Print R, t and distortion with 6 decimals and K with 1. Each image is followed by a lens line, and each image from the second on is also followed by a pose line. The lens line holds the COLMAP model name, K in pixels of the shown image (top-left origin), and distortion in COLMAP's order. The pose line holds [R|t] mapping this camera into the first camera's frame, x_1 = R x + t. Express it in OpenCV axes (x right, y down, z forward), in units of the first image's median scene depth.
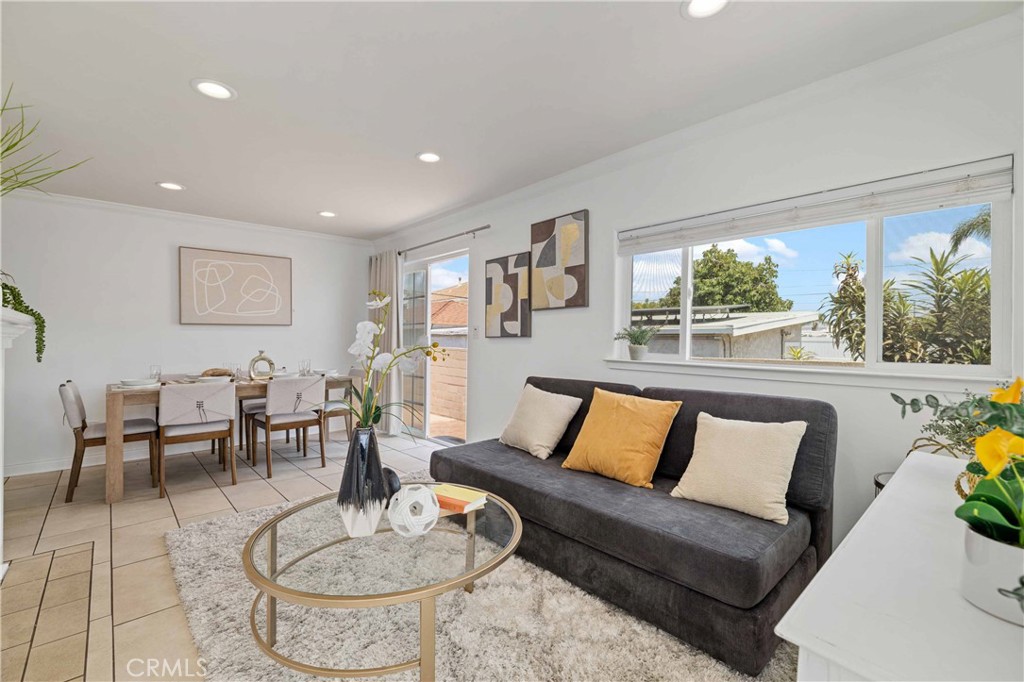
lens RADIAL K [[432.2, 0, 510.6], [0, 432.2, 337.5], [0, 0, 1]] dist [0.003601, 0.000160]
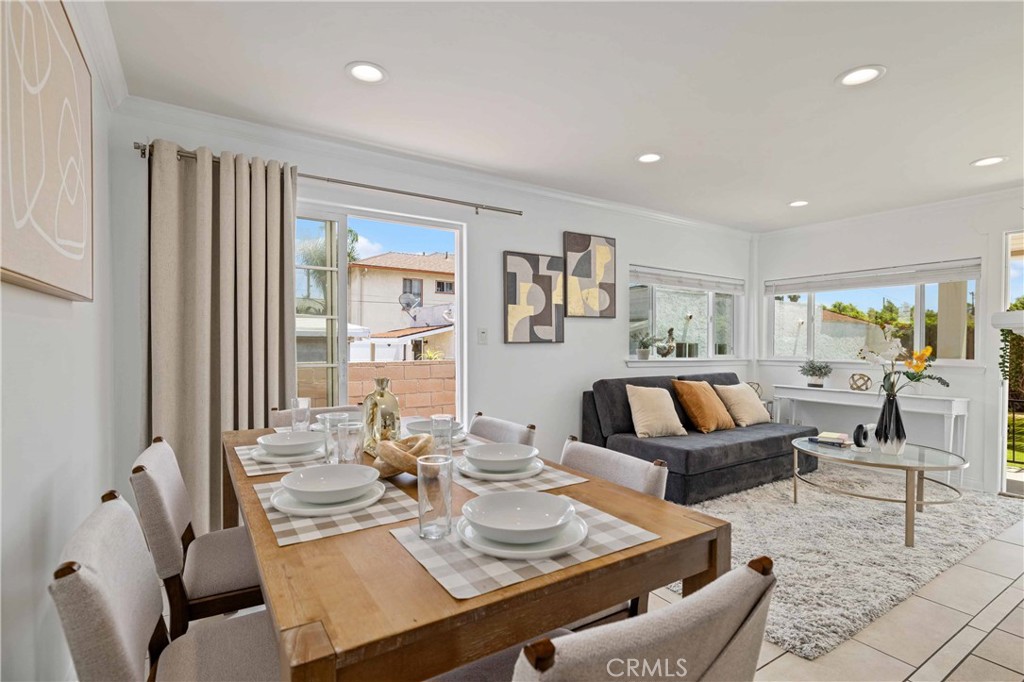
lens RADIAL K [[492.2, 0, 511.1], [0, 492.2, 346.9], [0, 0, 1]] dist [-0.001018, 0.000369]
pose [[0.178025, -0.011386, 0.983960, -1.094243], [-0.009037, 0.999872, 0.013205, -0.005714], [-0.983985, -0.011243, 0.177899, 0.908819]]
